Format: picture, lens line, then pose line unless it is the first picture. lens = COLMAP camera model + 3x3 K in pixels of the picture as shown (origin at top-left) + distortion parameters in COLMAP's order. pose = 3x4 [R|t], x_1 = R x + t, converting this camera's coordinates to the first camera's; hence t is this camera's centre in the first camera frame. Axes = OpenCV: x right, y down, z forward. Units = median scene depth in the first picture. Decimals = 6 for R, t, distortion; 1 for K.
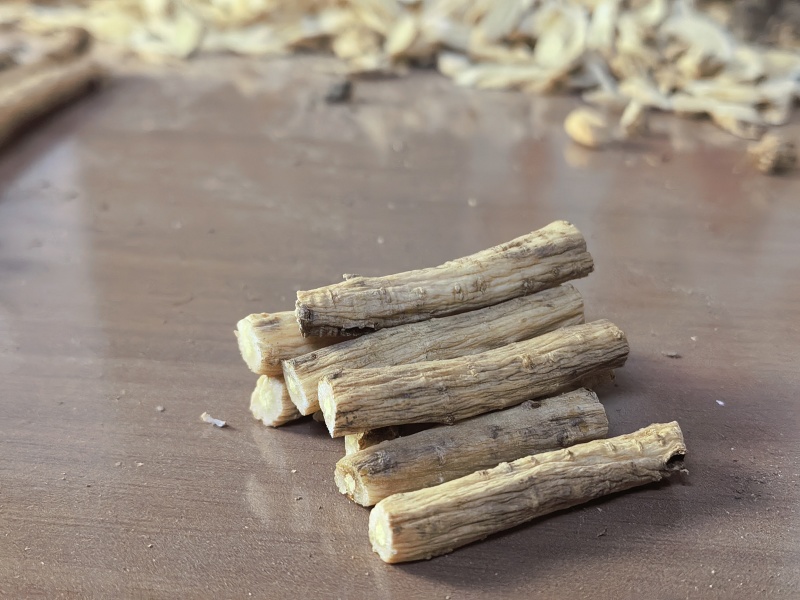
lens RADIAL K [[1072.1, 0, 400.0], [0, 1072.1, 300.0], [0, 0, 1]] dist [-0.015594, 0.000169]
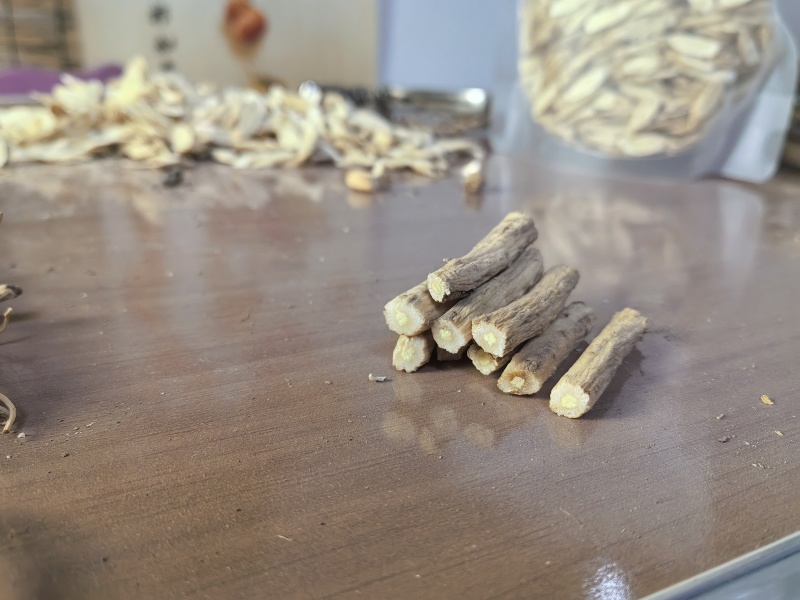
lens RADIAL K [[686.5, 0, 400.0], [0, 686.5, 300.0], [0, 0, 1]] dist [0.001319, 0.138590]
pose [[0.852755, -0.191394, 0.485980, -0.254966], [0.204335, 0.978533, 0.026828, -0.002696], [-0.480683, 0.076426, 0.873558, 0.082417]]
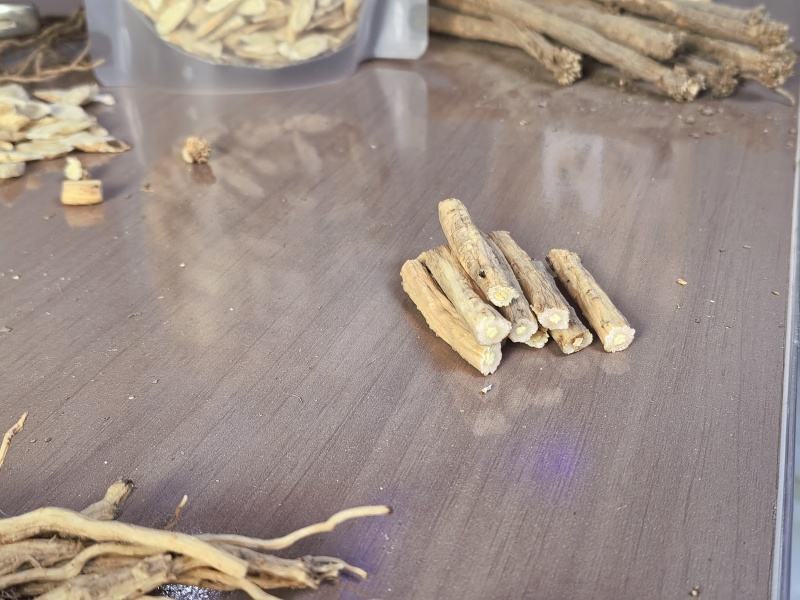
lens RADIAL K [[1072.1, 0, 400.0], [0, 1072.1, 300.0], [0, 0, 1]] dist [-0.015594, 0.000169]
pose [[0.231072, -0.493294, 0.838610, -0.665498], [0.415576, 0.829395, 0.373365, -0.292040], [-0.879717, 0.262232, 0.396651, 0.197793]]
